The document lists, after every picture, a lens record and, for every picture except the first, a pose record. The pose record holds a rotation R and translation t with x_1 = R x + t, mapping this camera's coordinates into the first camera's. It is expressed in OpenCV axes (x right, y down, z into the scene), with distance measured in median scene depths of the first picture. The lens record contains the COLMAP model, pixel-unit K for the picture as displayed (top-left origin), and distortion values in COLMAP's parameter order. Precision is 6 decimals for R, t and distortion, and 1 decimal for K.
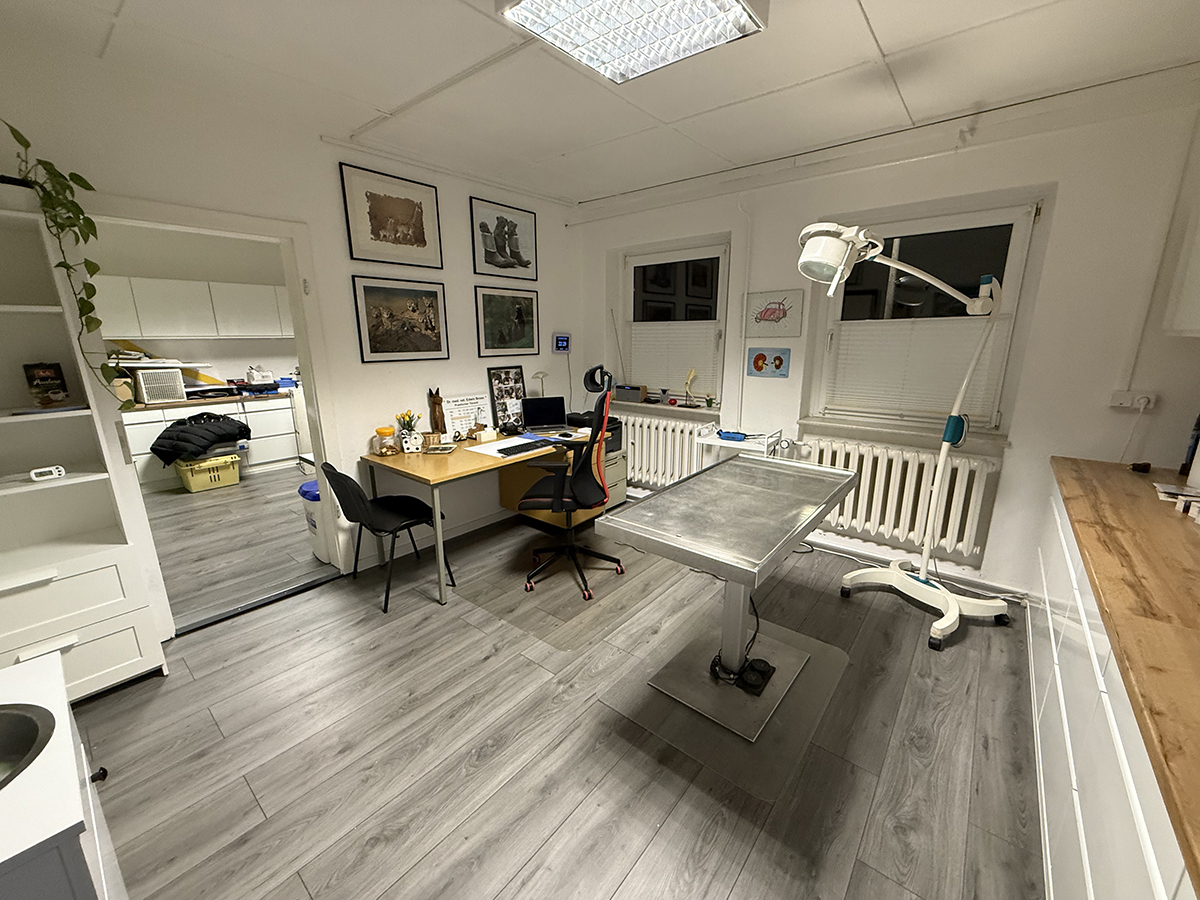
lens RADIAL K [[479.1, 0, 599.8], [0, 479.1, 447.2], [0, 0, 1]] dist [0.001935, 0.000439]
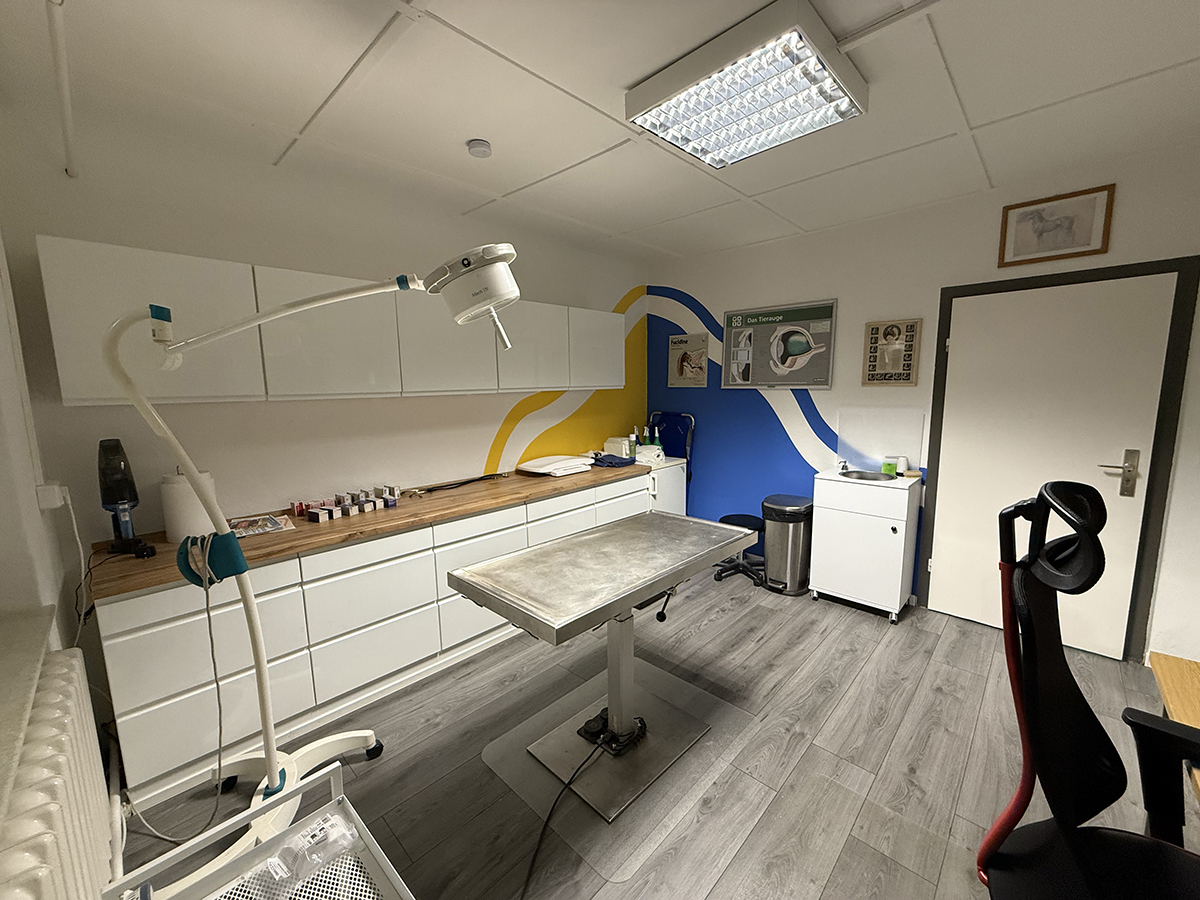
lens RADIAL K [[479.1, 0, 600.6], [0, 479.1, 450.7], [0, 0, 1]] dist [0.001935, 0.000439]
pose [[-0.997257, 0.014400, 0.072597, 0.174802], [0.039661, 0.932141, 0.359916, -0.295434], [-0.062488, 0.361808, -0.930156, 1.220665]]
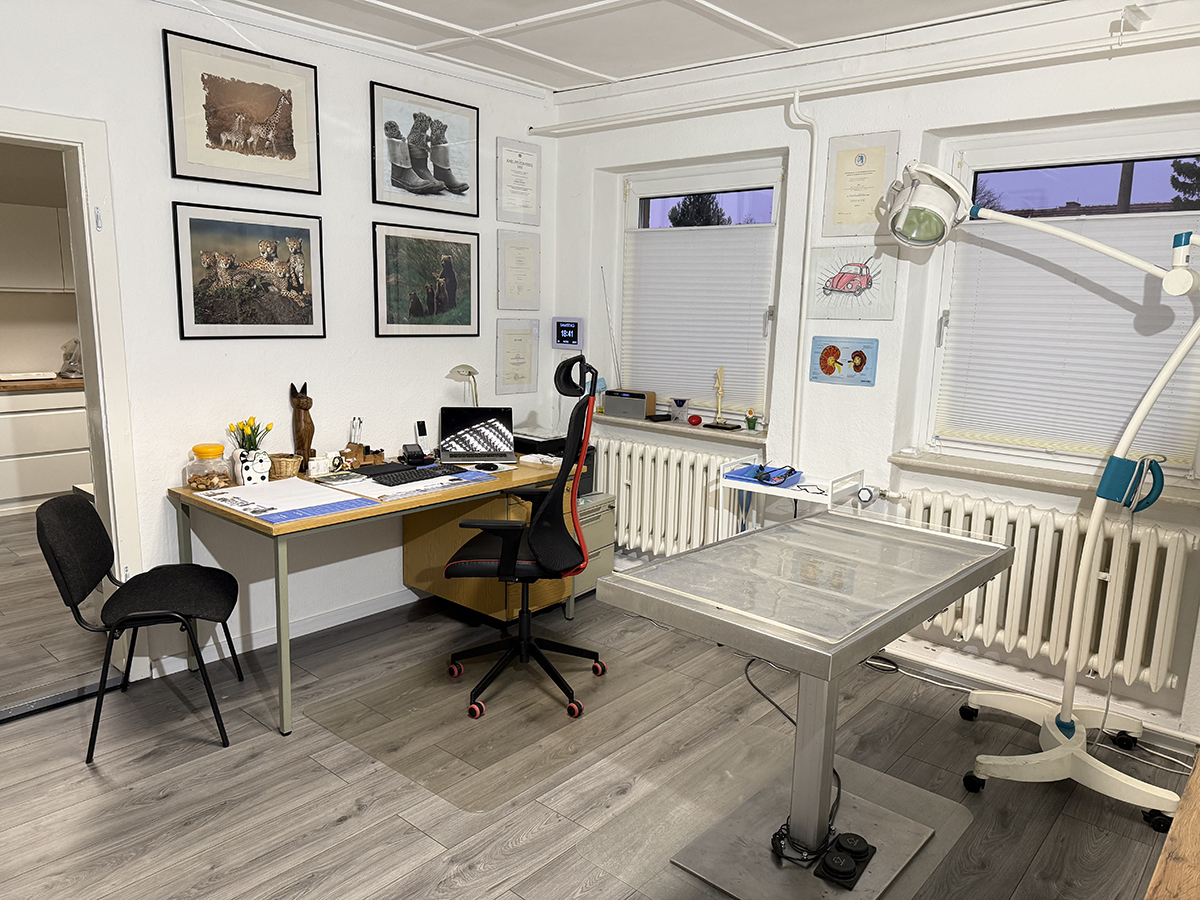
lens RADIAL K [[847.8, 0, 602.9], [0, 847.8, 451.2], [0, 0, 1]] dist [0.030715, -0.029559]
pose [[0.999148, 0.036004, -0.020195, 0.079752], [-0.037065, 0.997802, -0.054927, 0.010978], [0.018174, 0.055628, 0.998286, -0.090485]]
